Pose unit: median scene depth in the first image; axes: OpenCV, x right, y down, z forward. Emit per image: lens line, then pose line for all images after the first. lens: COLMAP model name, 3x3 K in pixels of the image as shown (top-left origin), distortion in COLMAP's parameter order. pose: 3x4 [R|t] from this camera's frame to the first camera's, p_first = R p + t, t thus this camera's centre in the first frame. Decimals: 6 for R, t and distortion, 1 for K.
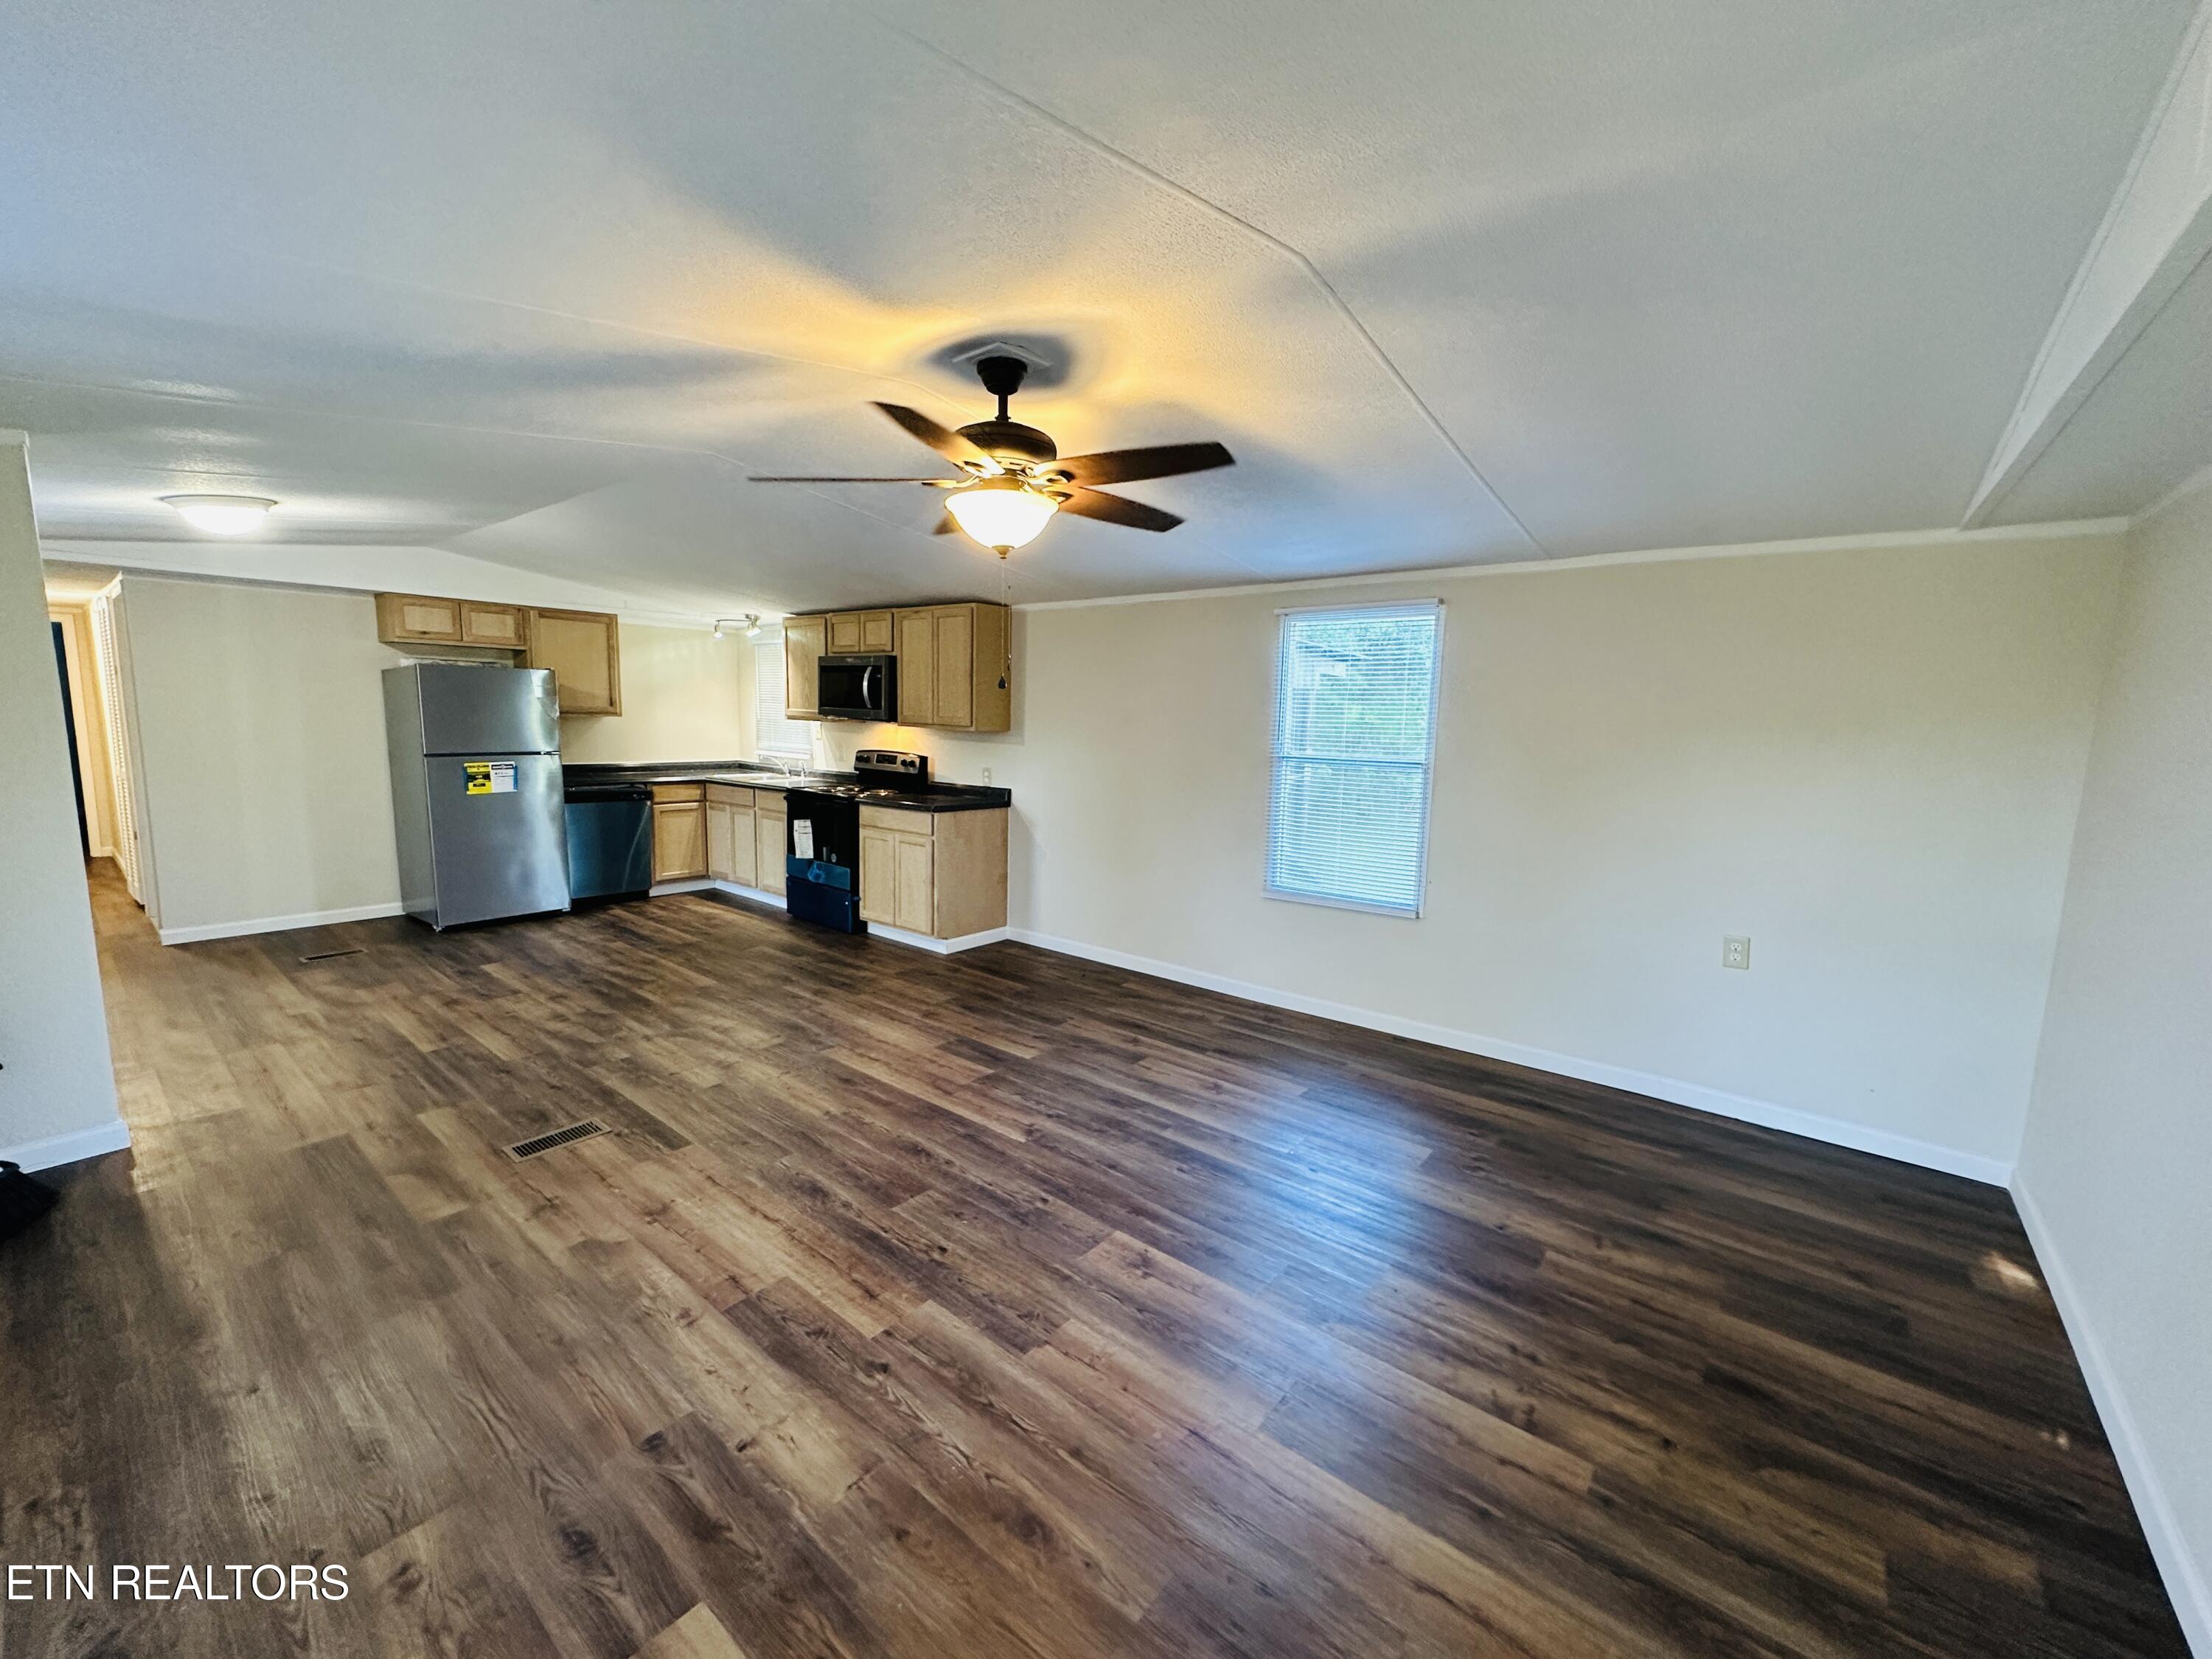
lens RADIAL K [[874.4, 0, 1105.6], [0, 874.4, 828.9], [0, 0, 1]] dist [-0.007354, 0.001887]
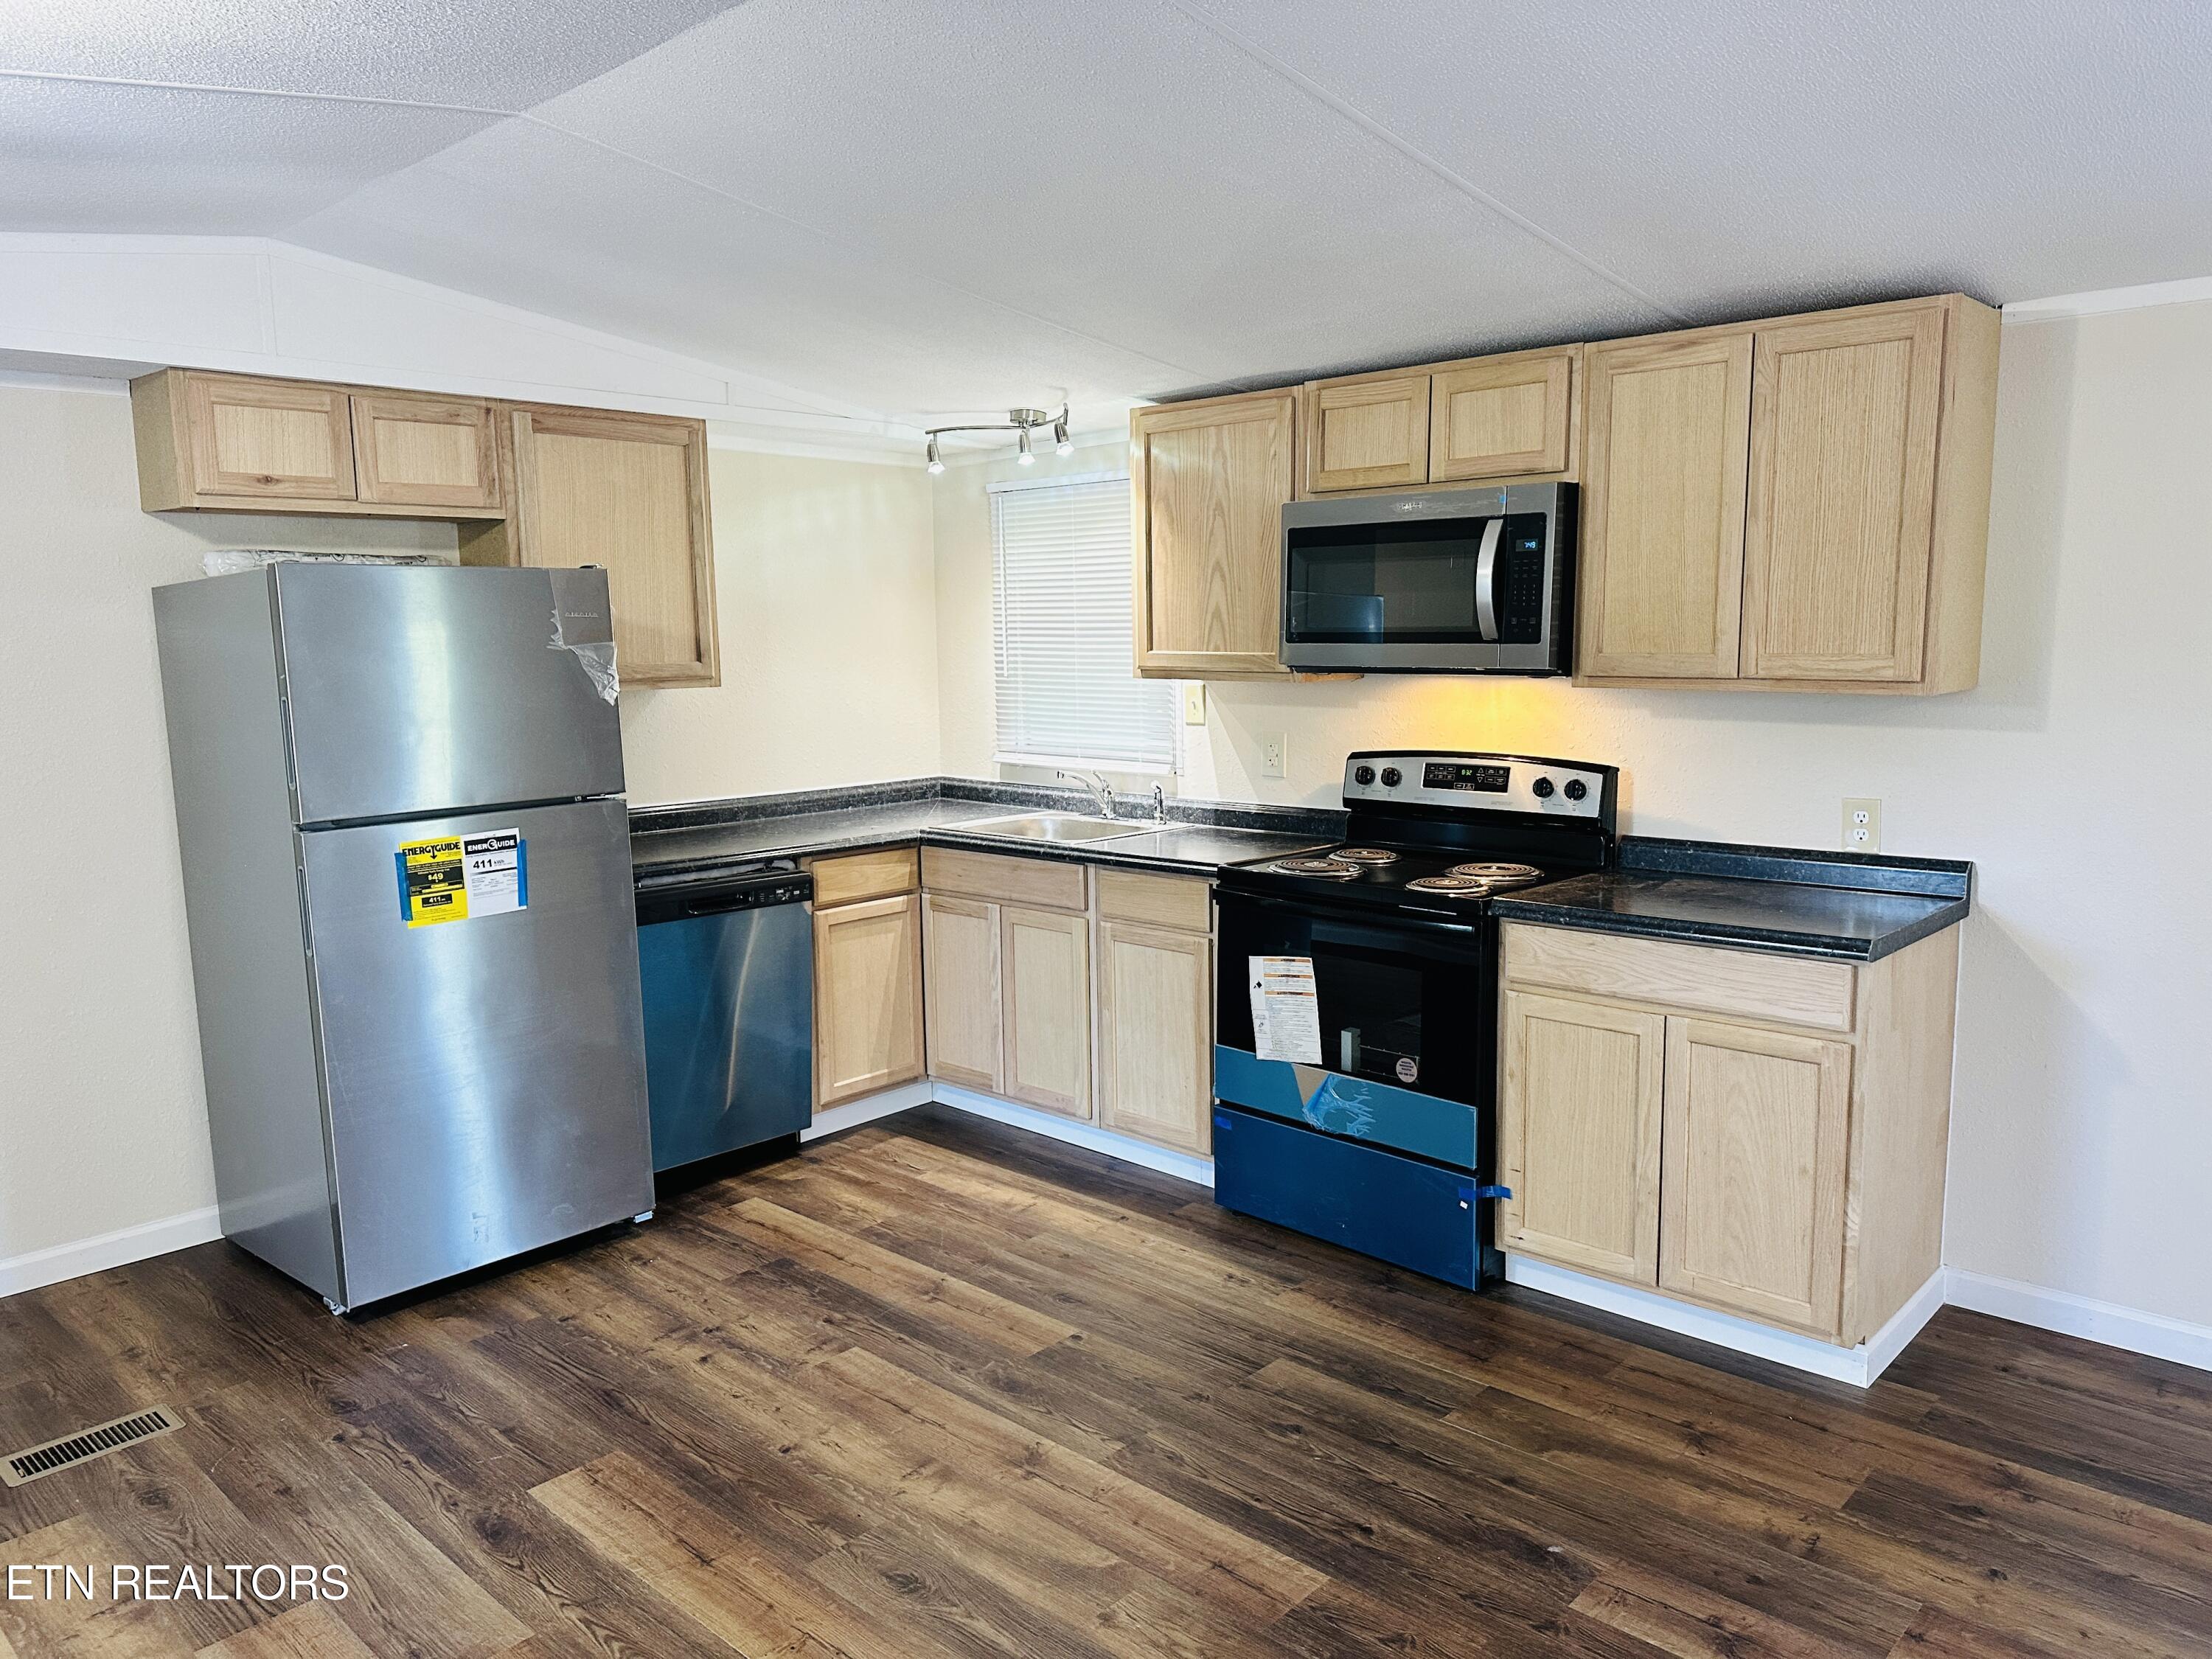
lens RADIAL K [[1530.0, 0, 1088.3], [0, 1530.0, 837.8], [0, 0, 1]] dist [0.067150, -0.081123]
pose [[0.995825, -0.031818, -0.085552, -0.543534], [0.032381, 0.999462, 0.005199, -0.095725], [0.085341, -0.007947, 0.996320, 0.536842]]
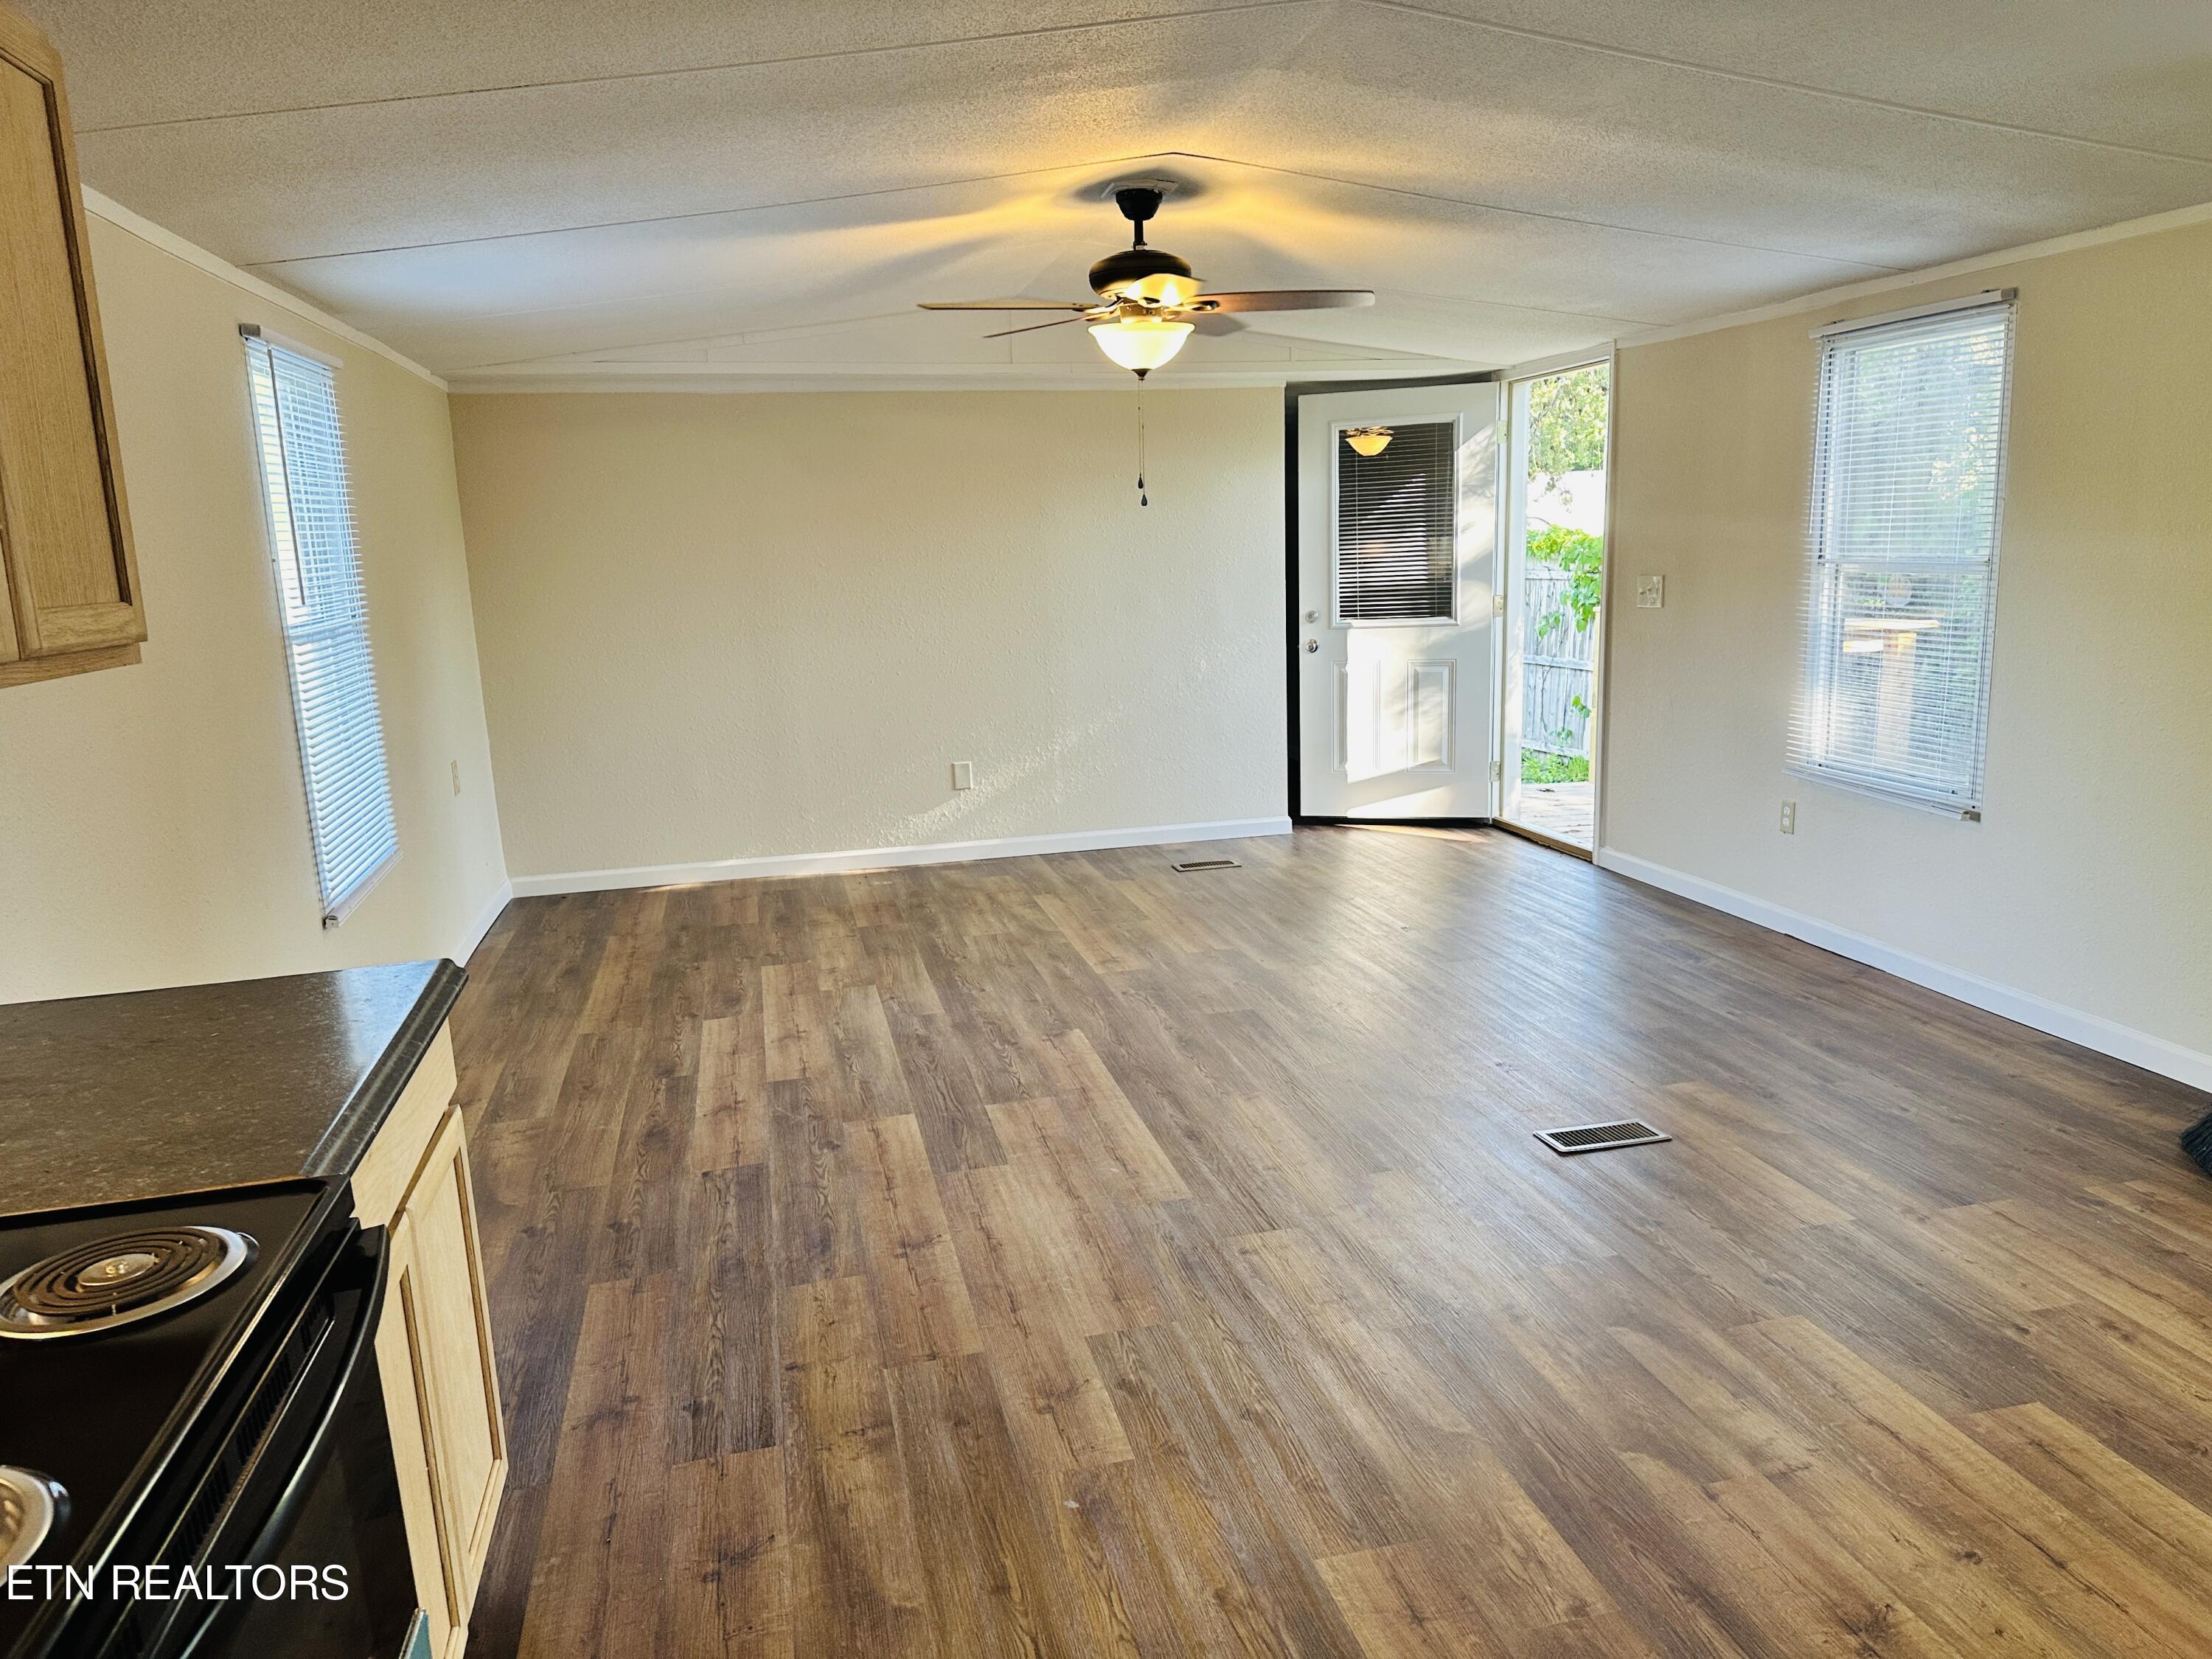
lens RADIAL K [[1530.0, 0, 1128.1], [0, 1530.0, 830.0], [0, 0, 1]] dist [0.067150, -0.081123]
pose [[-0.797940, -0.111029, 0.592422, -0.755150], [0.098205, 0.945805, 0.309531, -0.221038], [-0.594682, 0.305166, -0.743792, 1.518172]]
